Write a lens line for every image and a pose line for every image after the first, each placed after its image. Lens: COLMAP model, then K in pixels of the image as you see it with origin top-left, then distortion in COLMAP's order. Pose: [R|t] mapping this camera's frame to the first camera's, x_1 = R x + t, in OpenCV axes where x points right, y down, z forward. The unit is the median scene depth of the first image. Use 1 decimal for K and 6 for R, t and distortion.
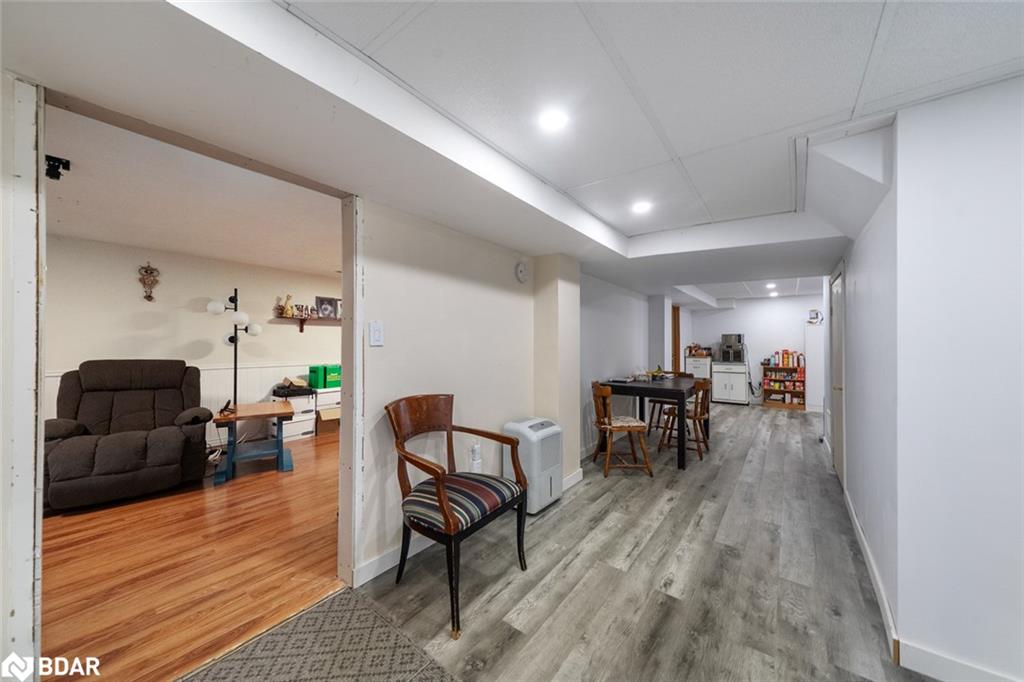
lens RADIAL K [[355.3, 0, 511.2], [0, 355.3, 342.1], [0, 0, 1]] dist [0.000663, 0.000111]
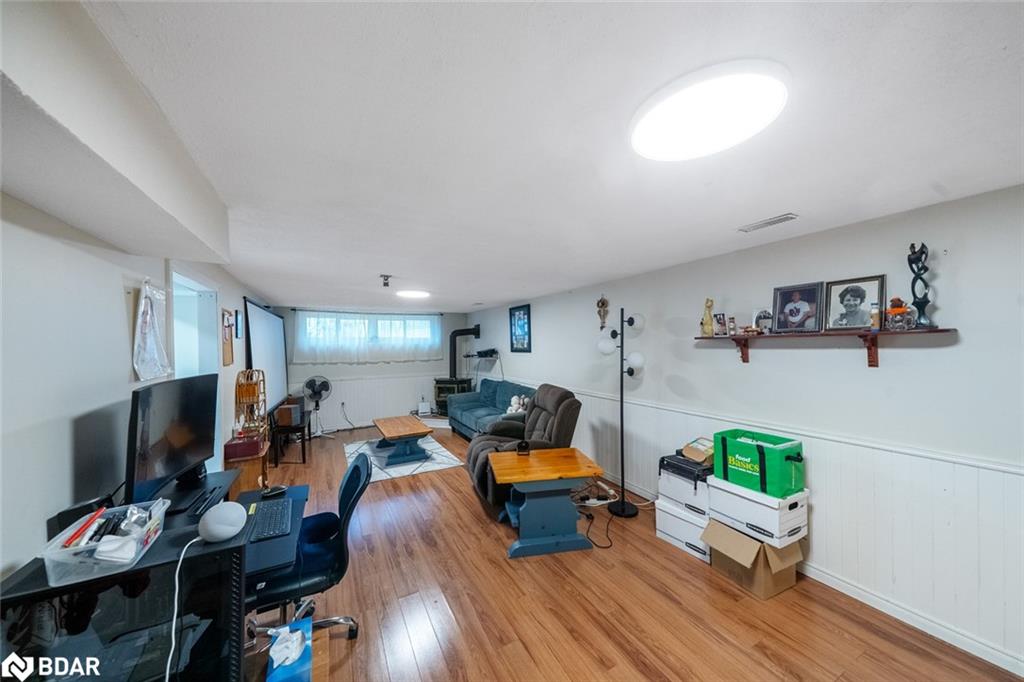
lens RADIAL K [[355.3, 0, 514.5], [0, 355.3, 342.9], [0, 0, 1]] dist [0.000663, 0.000111]
pose [[-0.419018, 0.000913, -0.907977, 0.041521], [0.018792, 0.999794, -0.007667, -0.059032], [0.907783, -0.020275, -0.418949, 0.909617]]
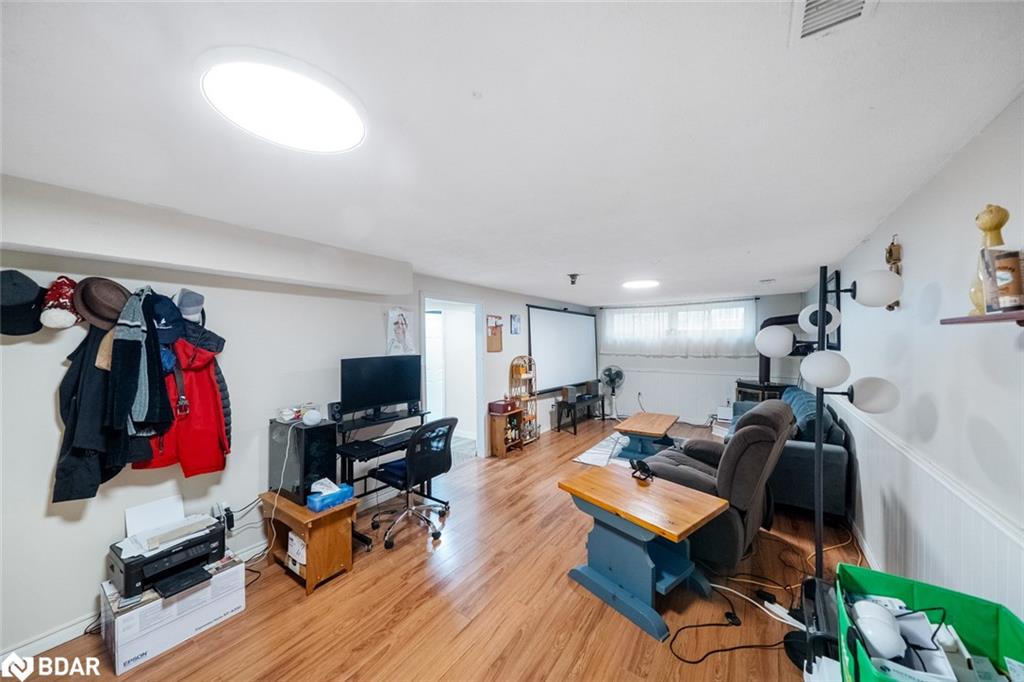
lens RADIAL K [[355.3, 0, 507.9], [0, 355.3, 344.3], [0, 0, 1]] dist [0.000663, 0.000111]
pose [[-0.999835, 0.008651, -0.015974, -0.365965], [0.008645, 0.999963, 0.000419, -0.054166], [0.015977, 0.000281, -0.999872, 1.162487]]
